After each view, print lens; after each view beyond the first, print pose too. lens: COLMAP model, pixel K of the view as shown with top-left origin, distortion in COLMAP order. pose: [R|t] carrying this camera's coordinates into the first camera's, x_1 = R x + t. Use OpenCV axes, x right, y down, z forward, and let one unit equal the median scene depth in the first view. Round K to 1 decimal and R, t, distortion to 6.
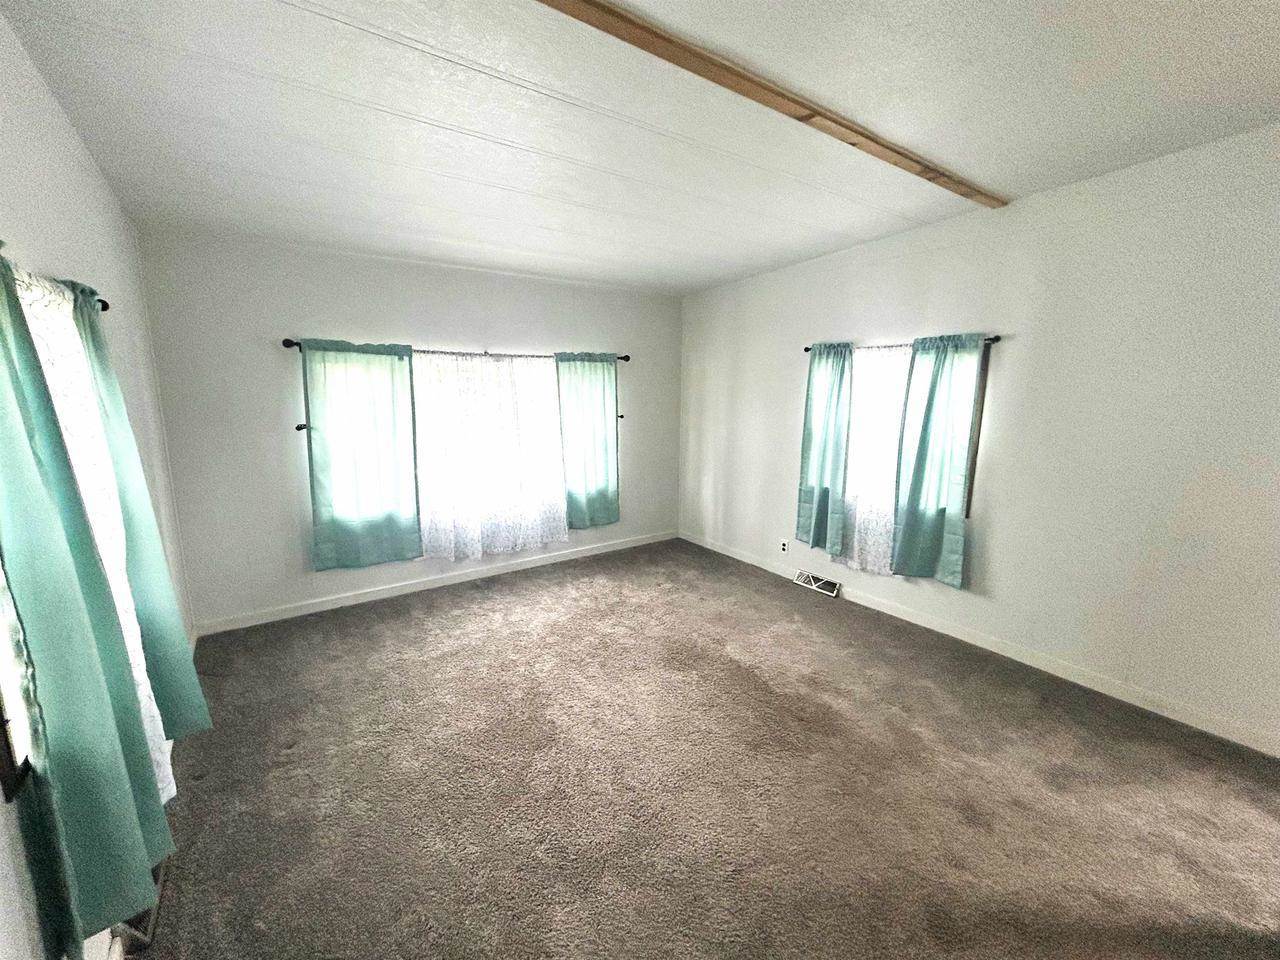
lens RADIAL K [[529.0, 0, 638.6], [0, 529.0, 479.2], [0, 0, 1]] dist [0.001466, 0.000260]
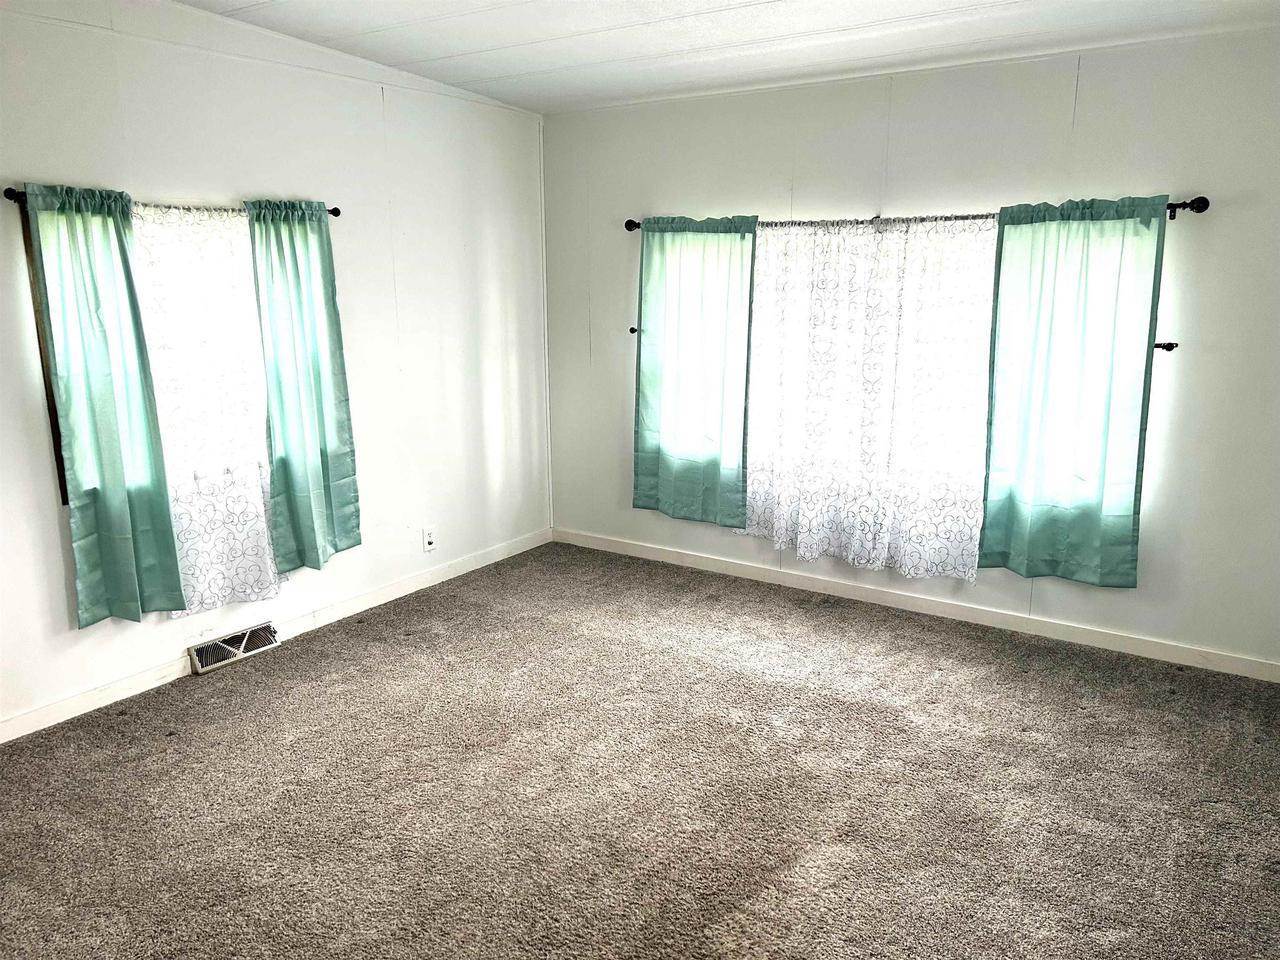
lens RADIAL K [[963.1, 0, 638.9], [0, 963.1, 487.6], [0, 0, 1]] dist [0.054938, -0.027864]
pose [[0.351415, 0.198870, -0.914854, 0.680042], [-0.158526, 0.975708, 0.151205, -0.073654], [0.922701, 0.091893, 0.374405, 0.408484]]
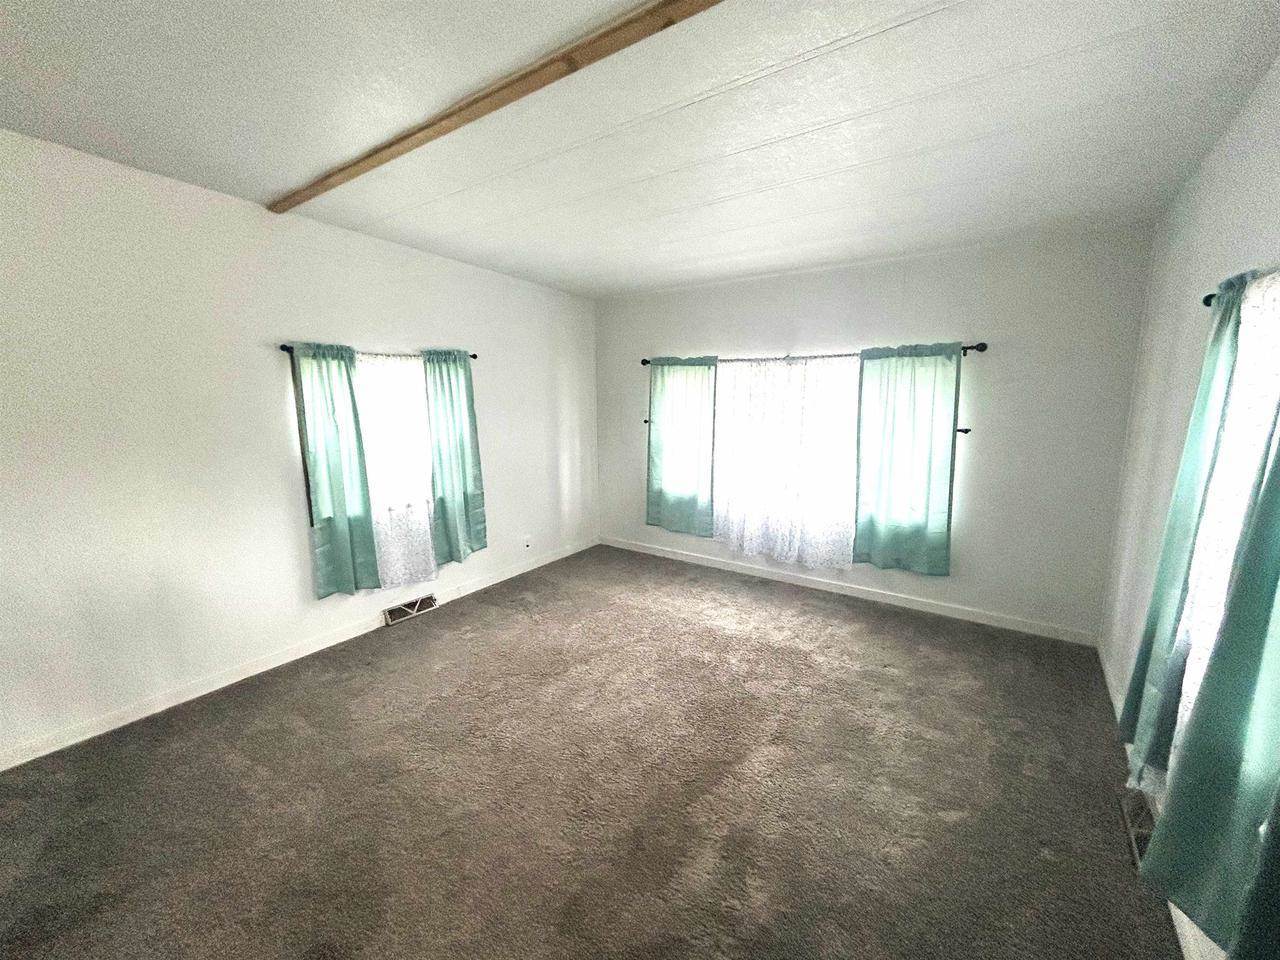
lens RADIAL K [[529.0, 0, 635.5], [0, 529.0, 479.7], [0, 0, 1]] dist [0.001466, 0.000260]
pose [[0.319789, 0.150761, -0.935418, 0.607937], [-0.152597, 0.982567, 0.106192, -0.077547], [0.935120, 0.108783, 0.337220, 0.445711]]
